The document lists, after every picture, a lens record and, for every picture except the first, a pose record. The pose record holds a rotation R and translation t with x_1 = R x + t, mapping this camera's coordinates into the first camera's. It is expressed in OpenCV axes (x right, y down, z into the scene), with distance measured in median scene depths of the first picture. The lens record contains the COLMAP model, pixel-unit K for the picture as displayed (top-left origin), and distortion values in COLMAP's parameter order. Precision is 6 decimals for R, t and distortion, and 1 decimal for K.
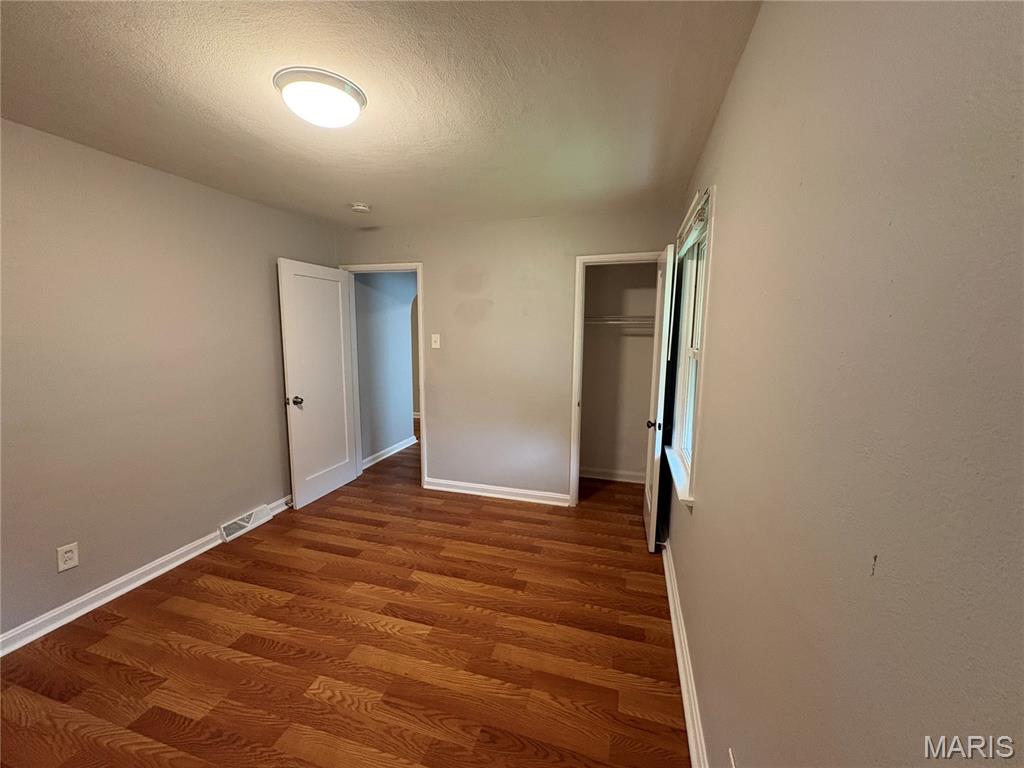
lens RADIAL K [[407.8, 0, 512.0], [0, 407.8, 384.0], [0, 0, 1]] dist [0.002961, -0.000021]
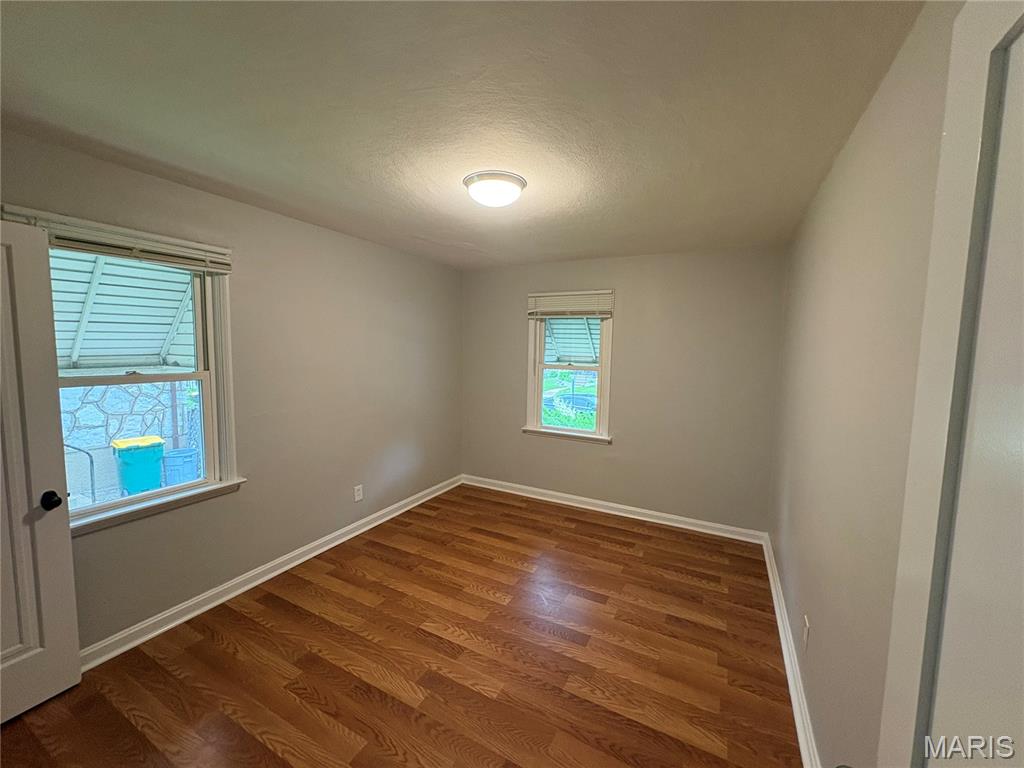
lens RADIAL K [[407.8, 0, 512.0], [0, 407.8, 384.0], [0, 0, 1]] dist [0.002961, -0.000021]
pose [[-0.979824, -0.044496, 0.194845, -0.560892], [0.000158, 0.974729, 0.223389, -0.260659], [-0.199861, 0.218913, -0.955057, 1.667348]]
